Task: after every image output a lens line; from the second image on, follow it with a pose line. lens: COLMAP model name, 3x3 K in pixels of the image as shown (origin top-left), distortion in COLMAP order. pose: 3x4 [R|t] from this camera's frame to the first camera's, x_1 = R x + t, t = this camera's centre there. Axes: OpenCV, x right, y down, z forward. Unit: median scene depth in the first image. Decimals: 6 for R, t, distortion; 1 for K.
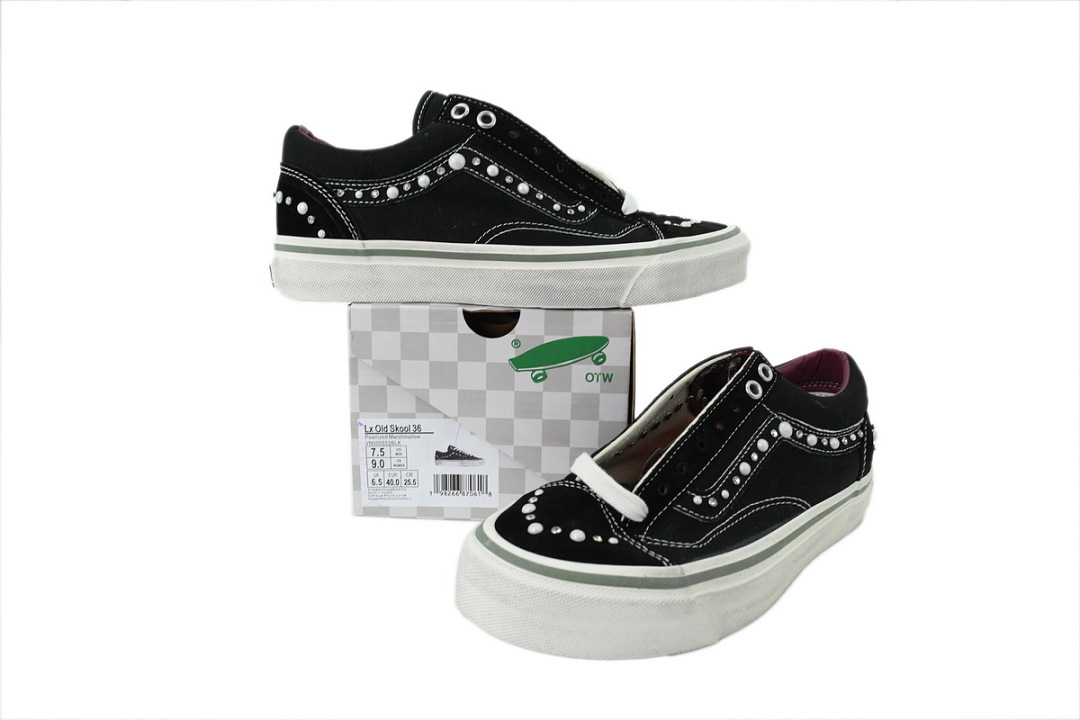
lens RADIAL K [[745.0, 0, 539.1], [0, 745.0, 359.1], [0, 0, 1]] dist [0.012824, -0.000127]
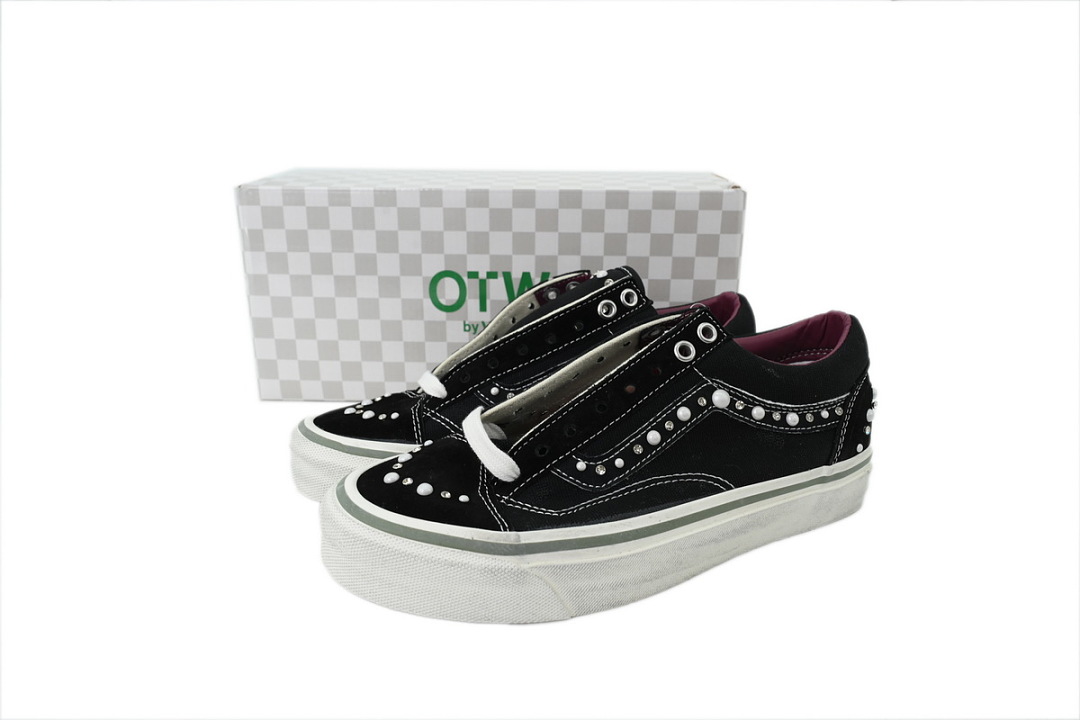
lens RADIAL K [[745.0, 0, 541.9], [0, 745.0, 360.0], [0, 0, 1]] dist [0.012824, -0.000127]
pose [[0.961872, 0.060562, -0.266710, 0.372334], [-0.044586, 0.996852, 0.065559, 0.000899], [0.269841, -0.051168, 0.961544, 0.103989]]
